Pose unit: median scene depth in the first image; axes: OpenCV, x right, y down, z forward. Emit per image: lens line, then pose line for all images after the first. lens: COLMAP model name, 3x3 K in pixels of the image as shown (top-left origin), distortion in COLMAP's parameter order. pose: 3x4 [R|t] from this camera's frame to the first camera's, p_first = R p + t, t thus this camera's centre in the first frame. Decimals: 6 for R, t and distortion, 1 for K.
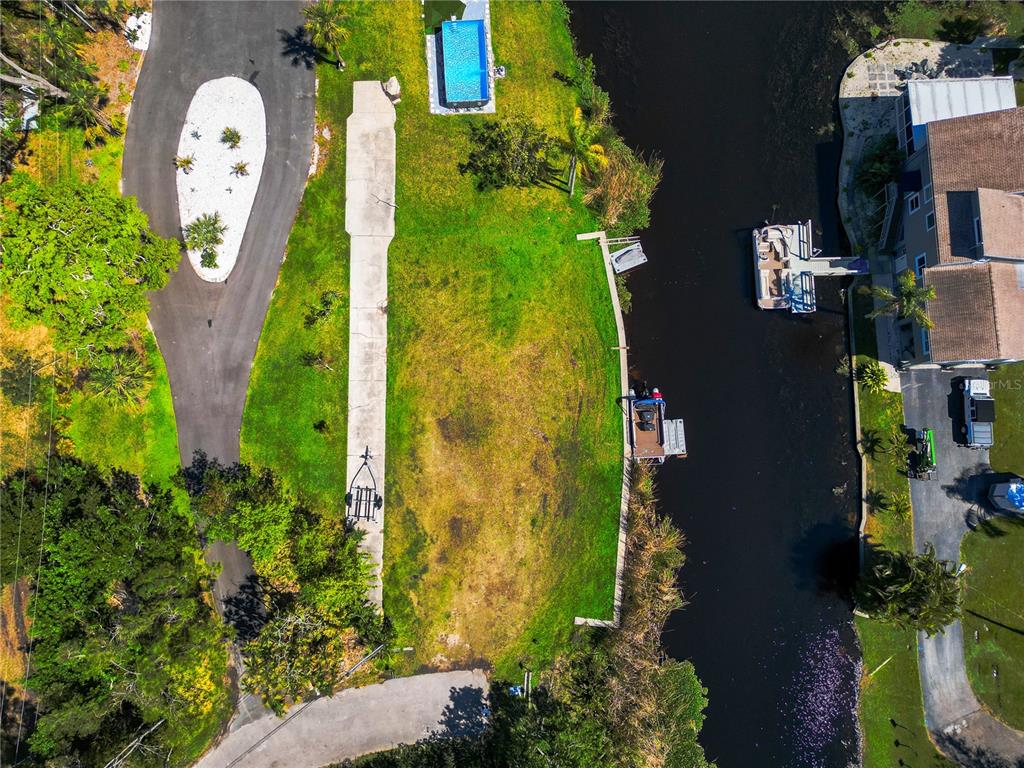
lens RADIAL K [[707.6, 0, 512.0], [0, 707.6, 384.0], [0, 0, 1]] dist [0.101615, -0.137086]
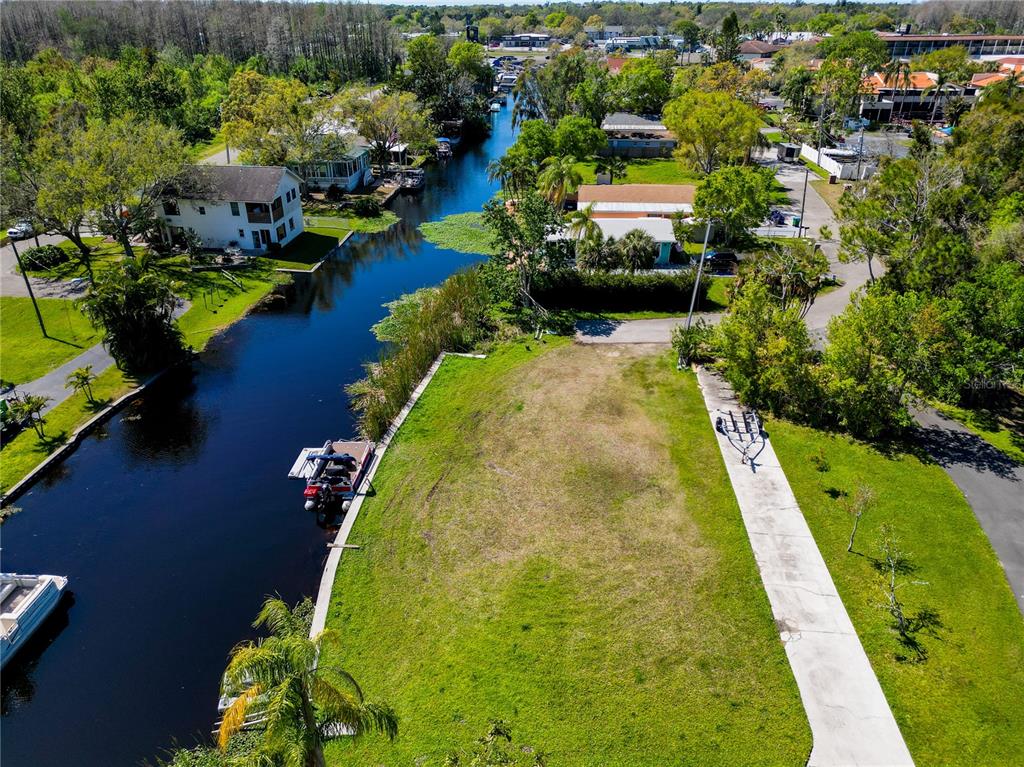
lens RADIAL K [[707.6, 0, 512.0], [0, 707.6, 383.5], [0, 0, 1]] dist [0.101615, -0.137086]
pose [[-0.995502, -0.042953, 0.084443, -0.027672], [0.094156, -0.349848, 0.932063, -0.537964], [-0.010492, 0.935821, 0.352319, 0.678995]]
